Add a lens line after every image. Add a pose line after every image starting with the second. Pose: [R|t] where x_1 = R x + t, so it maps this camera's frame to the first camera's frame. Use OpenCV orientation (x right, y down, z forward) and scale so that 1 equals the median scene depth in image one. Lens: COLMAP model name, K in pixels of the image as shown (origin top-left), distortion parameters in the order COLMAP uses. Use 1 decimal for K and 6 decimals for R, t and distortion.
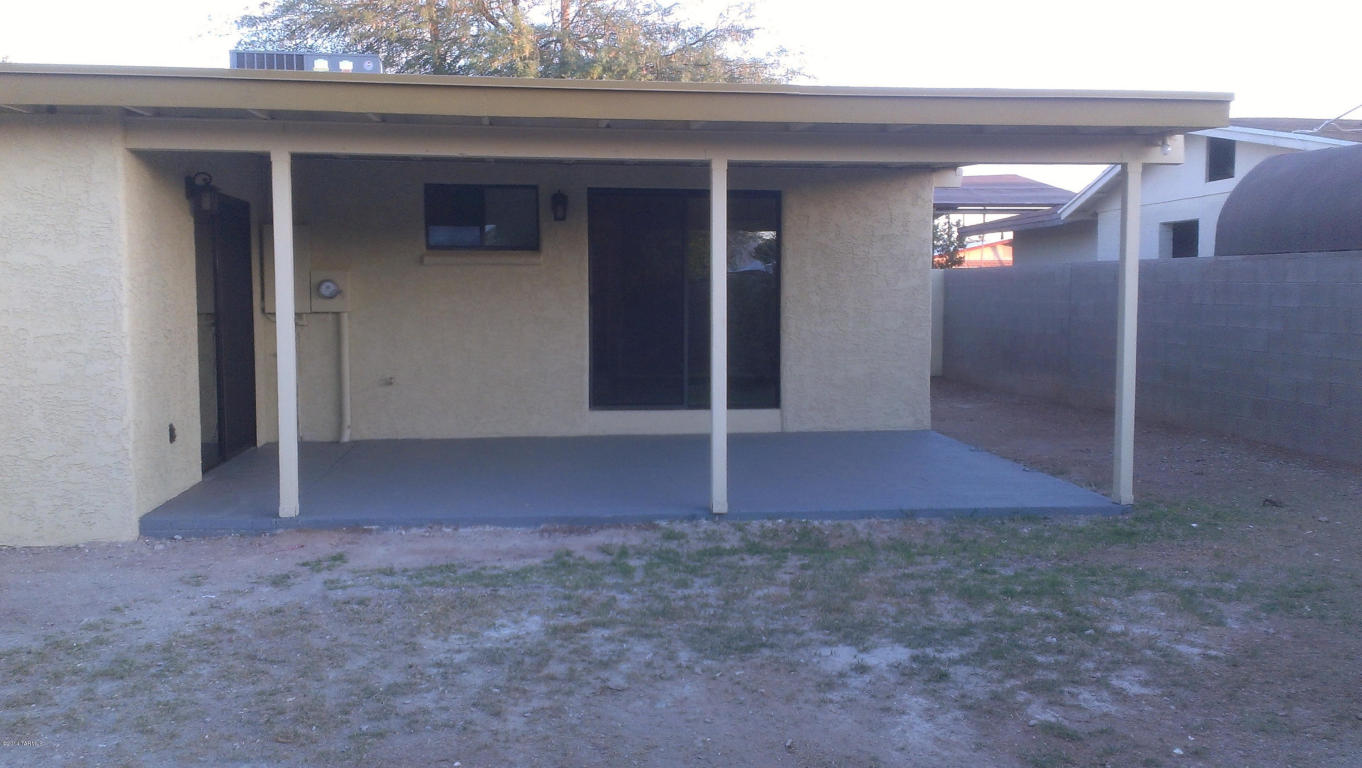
lens RADIAL K [[1212.8, 0, 680.8], [0, 1212.8, 388.9], [0, 0, 1]] dist [0.022658, 0.006360]
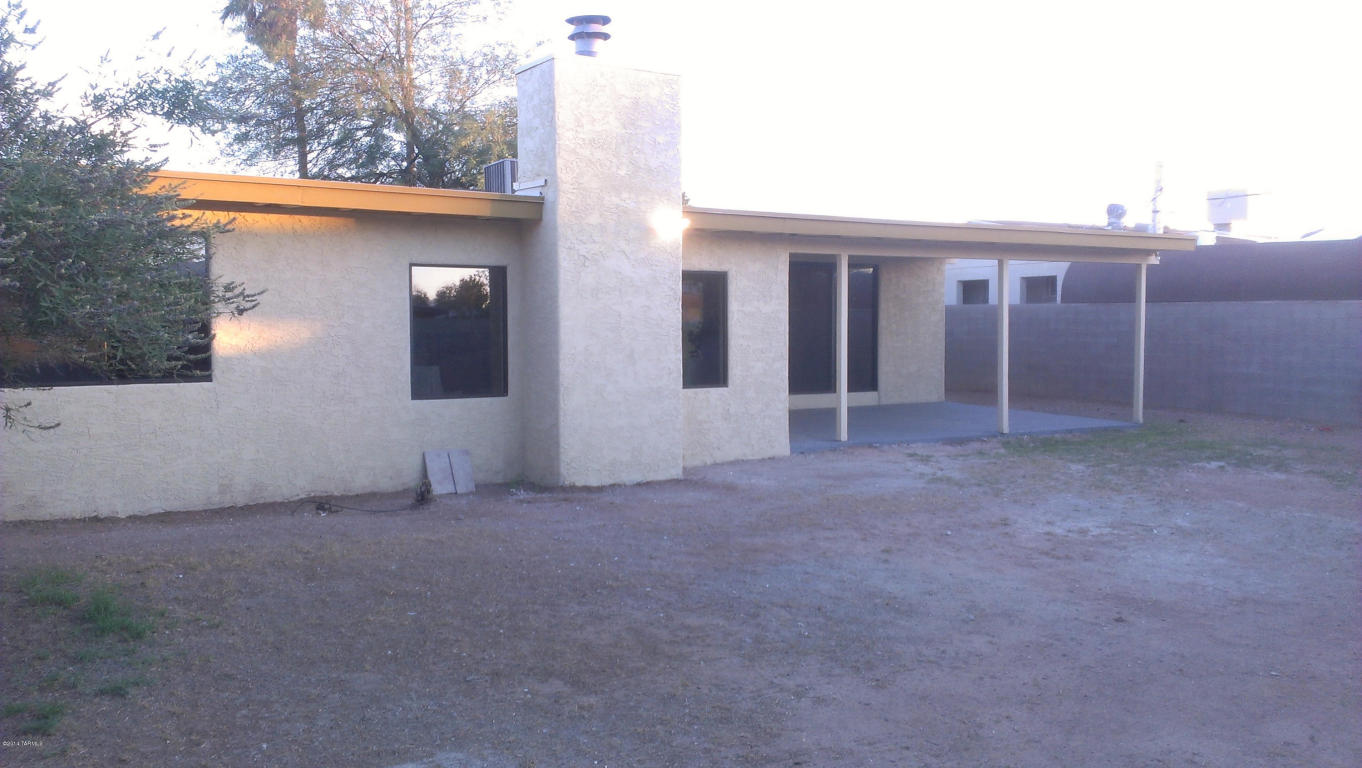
lens RADIAL K [[1091.5, 0, 680.0], [0, 1091.5, 380.2], [0, 0, 1]] dist [0.057286, -0.043543]
pose [[0.918870, -0.023643, 0.393852, -0.786698], [0.033208, 0.999295, -0.017488, 0.018855], [-0.393161, 0.029148, 0.919007, -0.318745]]
